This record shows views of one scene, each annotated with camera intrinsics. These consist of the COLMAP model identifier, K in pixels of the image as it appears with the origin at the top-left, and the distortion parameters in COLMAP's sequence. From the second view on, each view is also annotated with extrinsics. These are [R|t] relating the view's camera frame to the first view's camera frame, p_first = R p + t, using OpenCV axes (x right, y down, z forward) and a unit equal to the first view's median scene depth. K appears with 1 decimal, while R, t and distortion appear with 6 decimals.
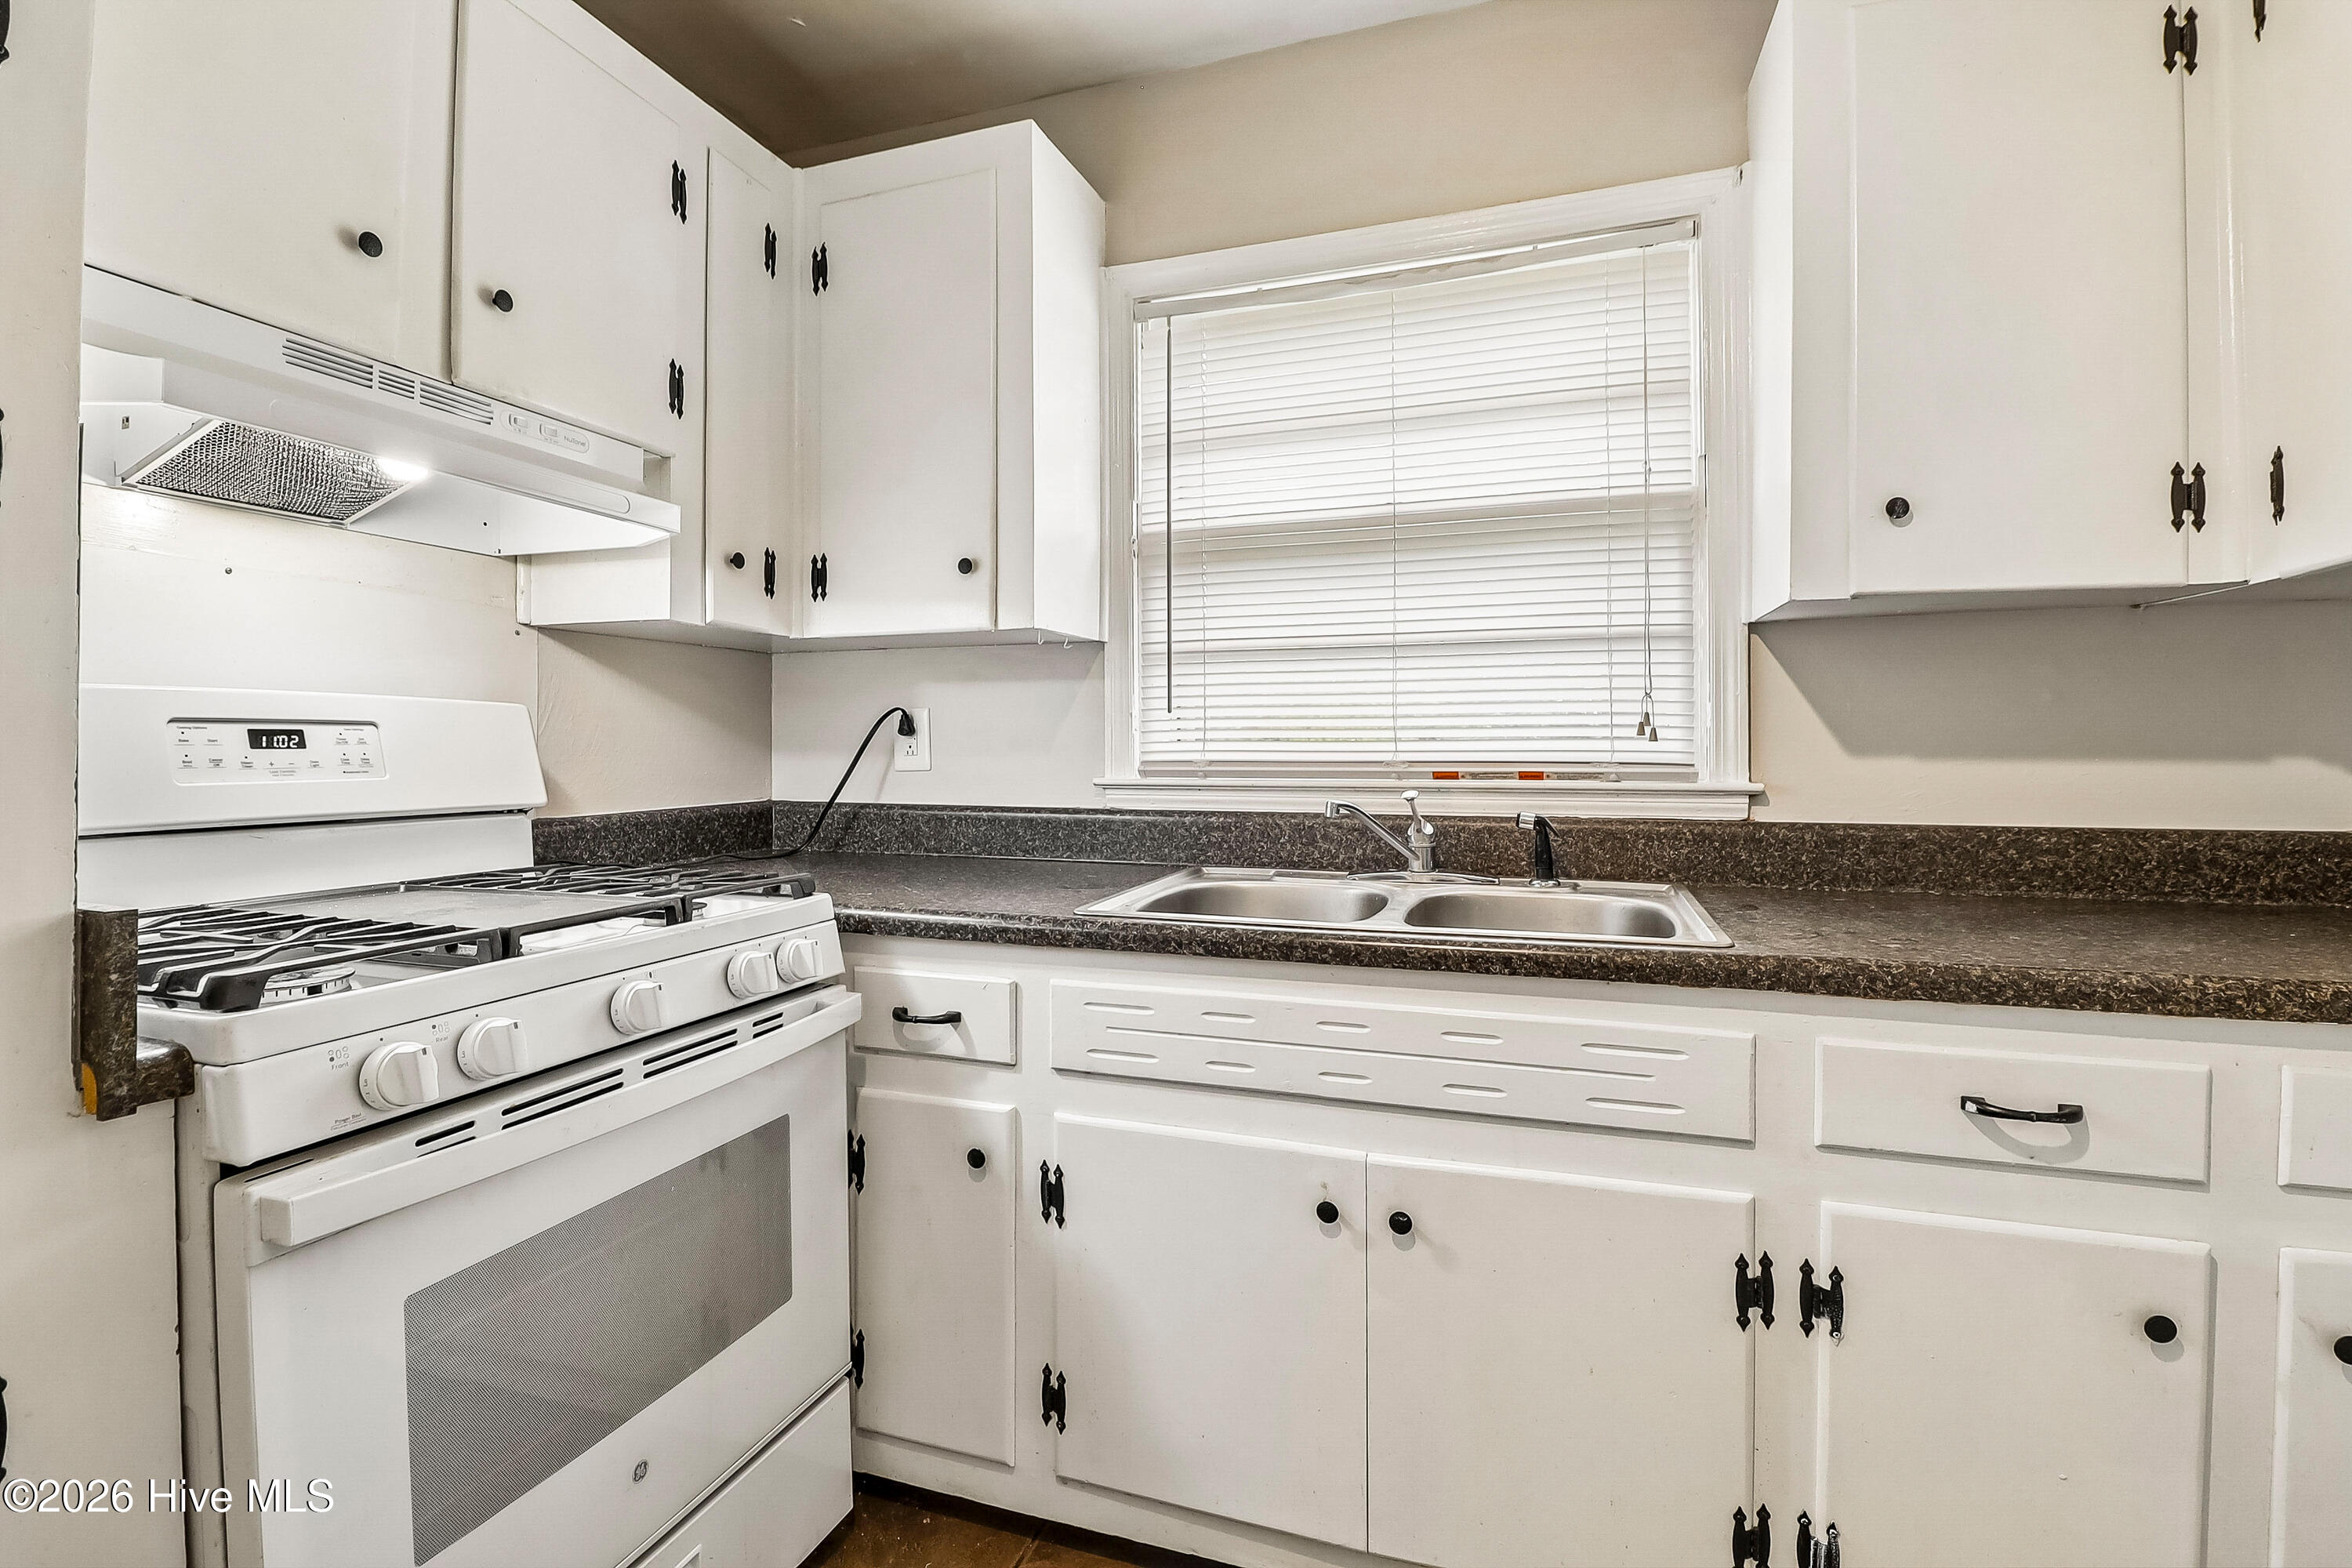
lens RADIAL K [[1077.8, 0, 1188.8], [0, 1077.8, 749.7], [0, 0, 1]] dist [0.017156, -0.025039]
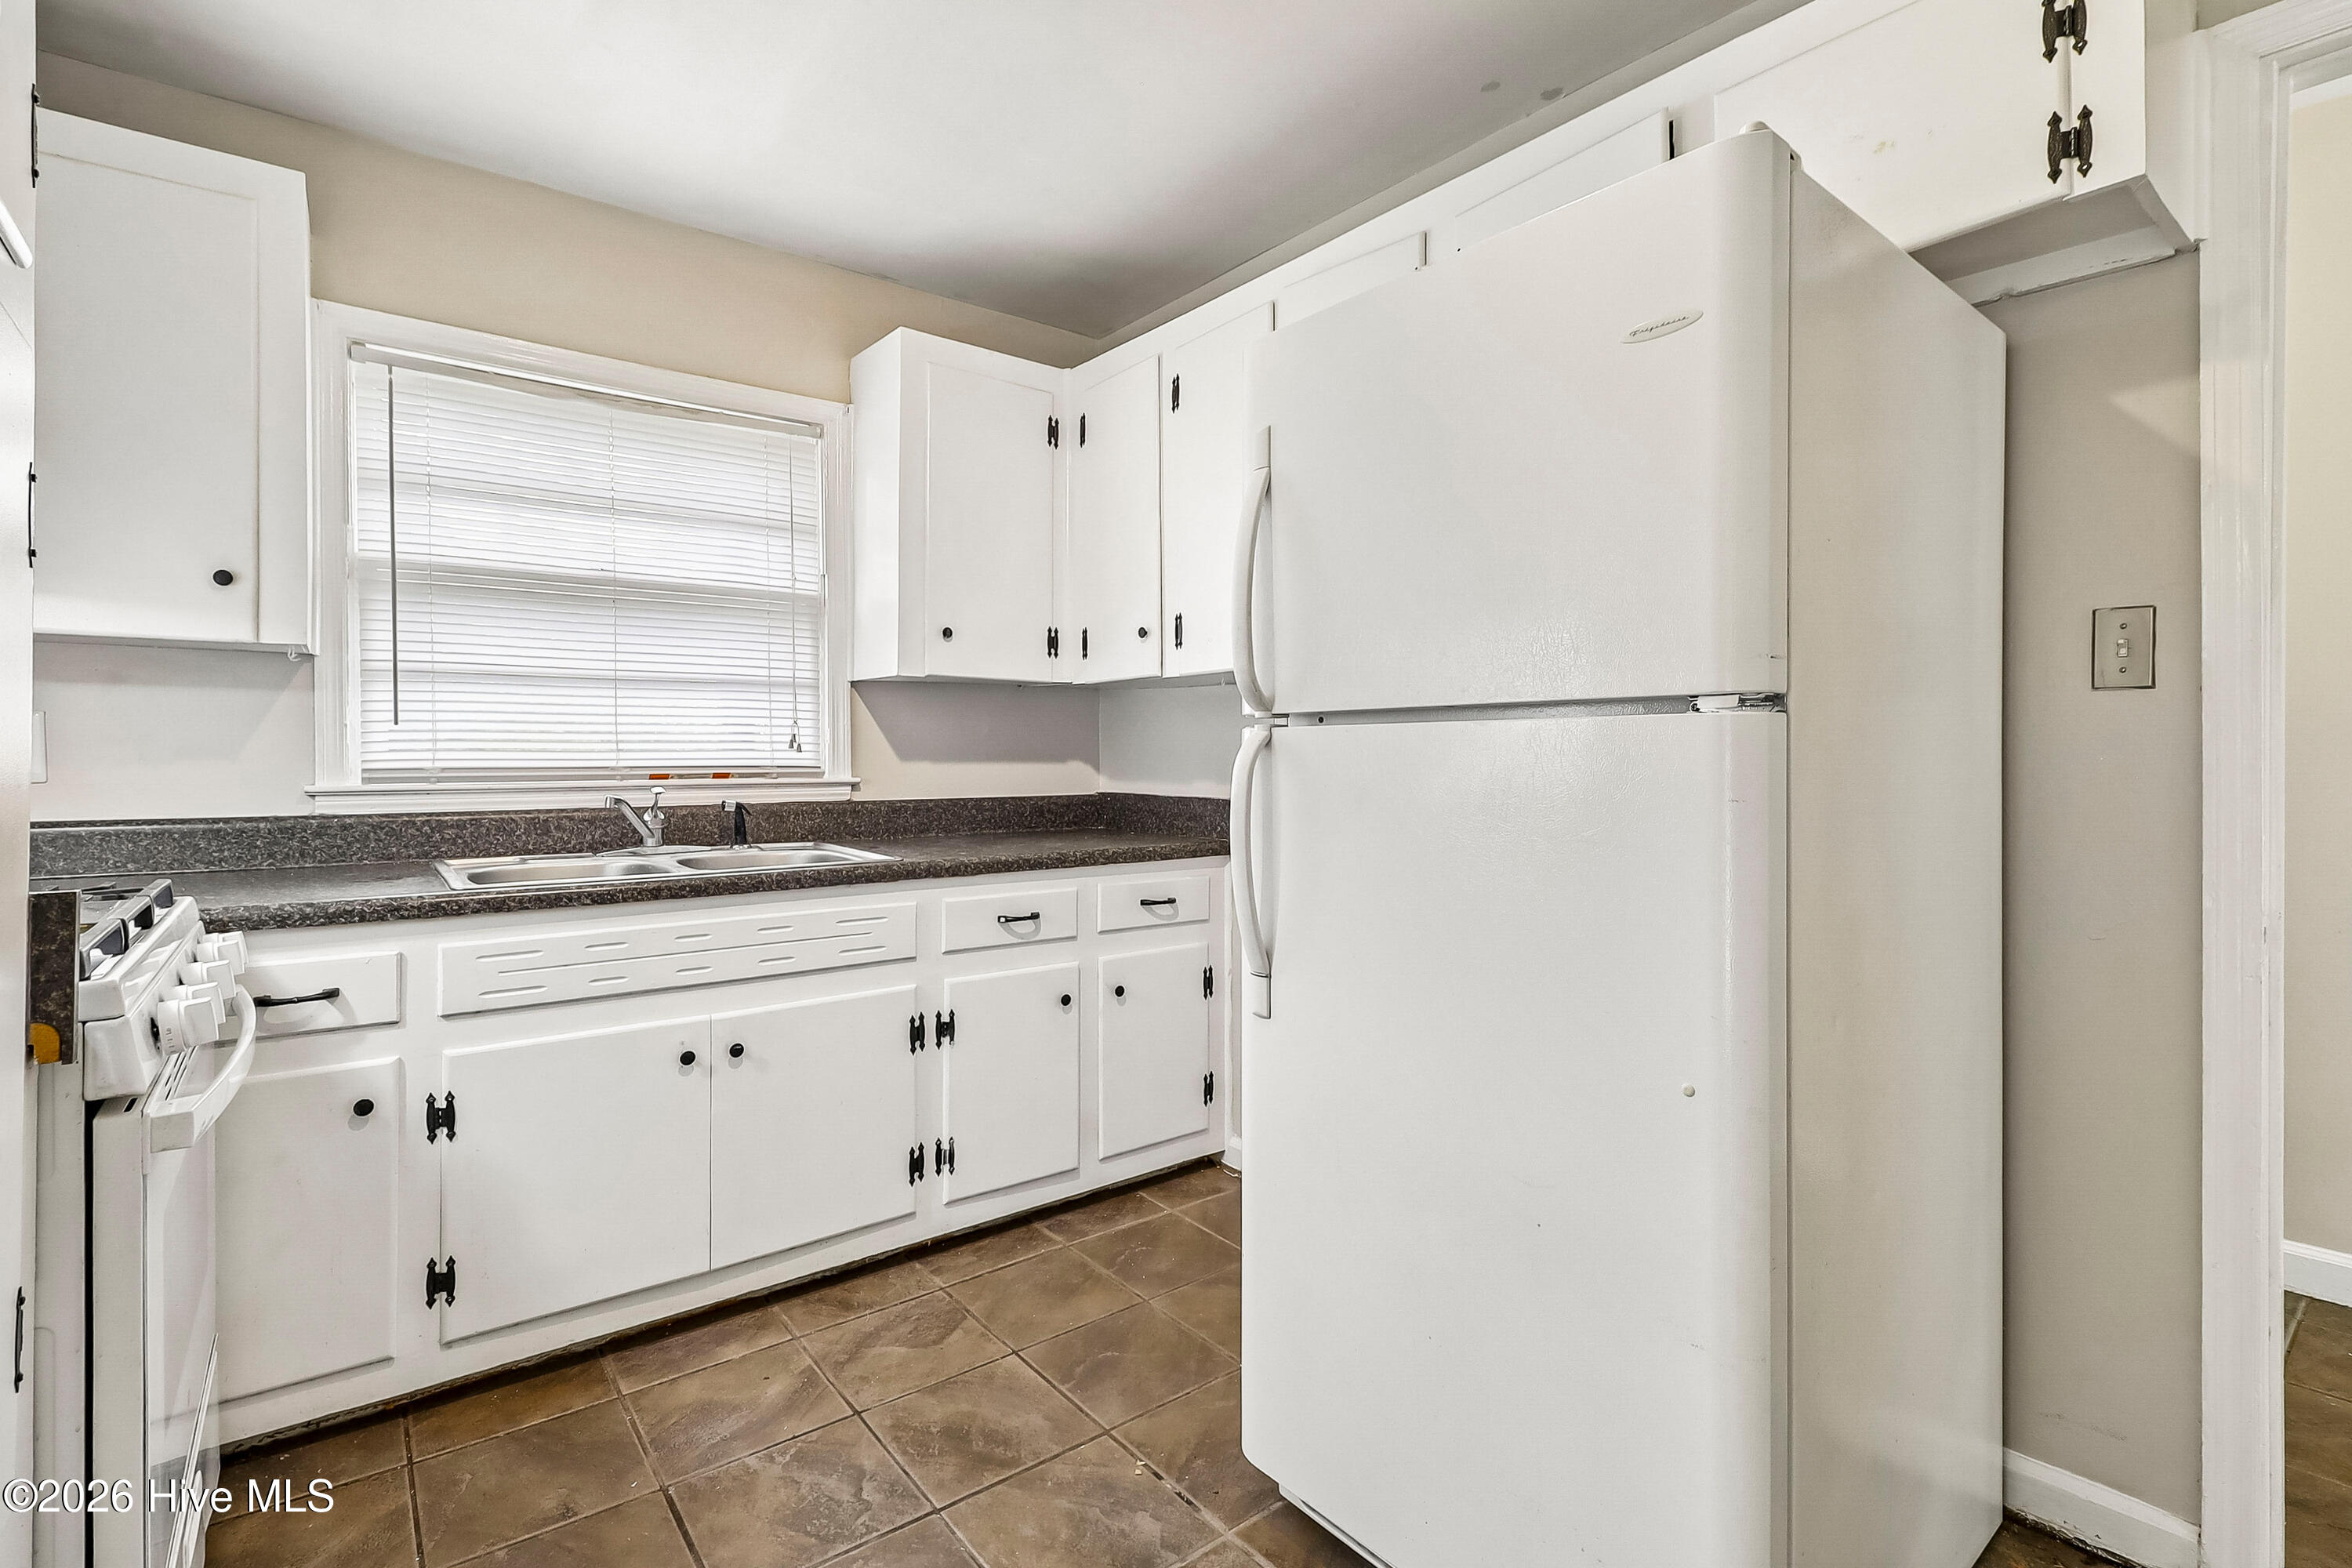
lens RADIAL K [[1077.8, 0, 1188.8], [0, 1077.8, 749.7], [0, 0, 1]] dist [0.017156, -0.025039]
pose [[0.540294, 0.004350, 0.841465, -0.581568], [0.001270, 0.999981, -0.005985, -0.001358], [-0.841475, 0.004302, 0.540279, -0.322265]]
